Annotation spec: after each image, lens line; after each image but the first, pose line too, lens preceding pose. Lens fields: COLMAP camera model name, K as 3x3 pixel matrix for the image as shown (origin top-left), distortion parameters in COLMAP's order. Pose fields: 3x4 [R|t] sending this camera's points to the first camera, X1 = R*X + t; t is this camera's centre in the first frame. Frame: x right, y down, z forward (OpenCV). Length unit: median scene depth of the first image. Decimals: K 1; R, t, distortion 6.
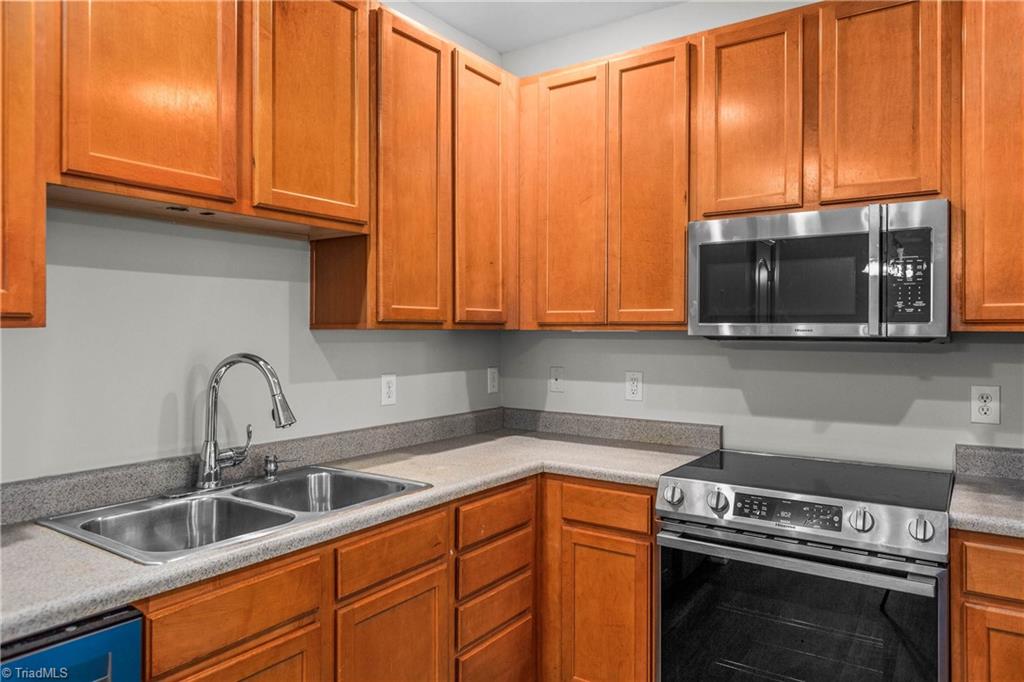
lens RADIAL K [[672.6, 0, 512.2], [0, 672.6, 330.9], [0, 0, 1]] dist [0.003619, -0.003212]
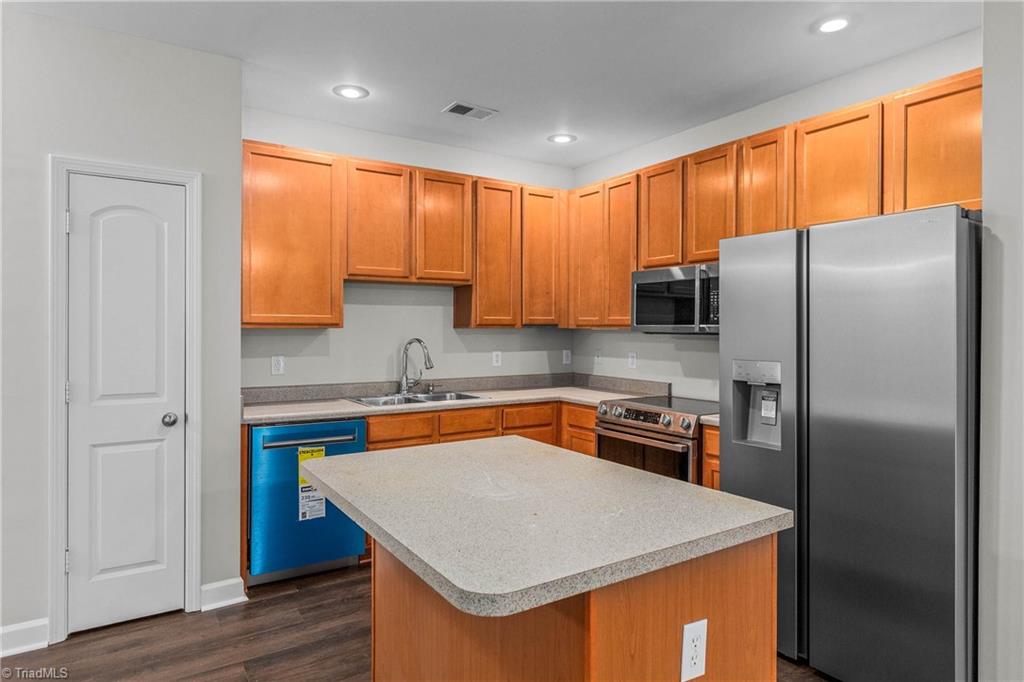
lens RADIAL K [[593.0, 0, 510.3], [0, 593.0, 339.1], [0, 0, 1]] dist [-0.005050, -0.000048]
pose [[0.926055, 0.006958, -0.377324, 0.581651], [0.000247, 0.999819, 0.019044, -0.003515], [0.377388, -0.017729, 0.925886, -0.680742]]
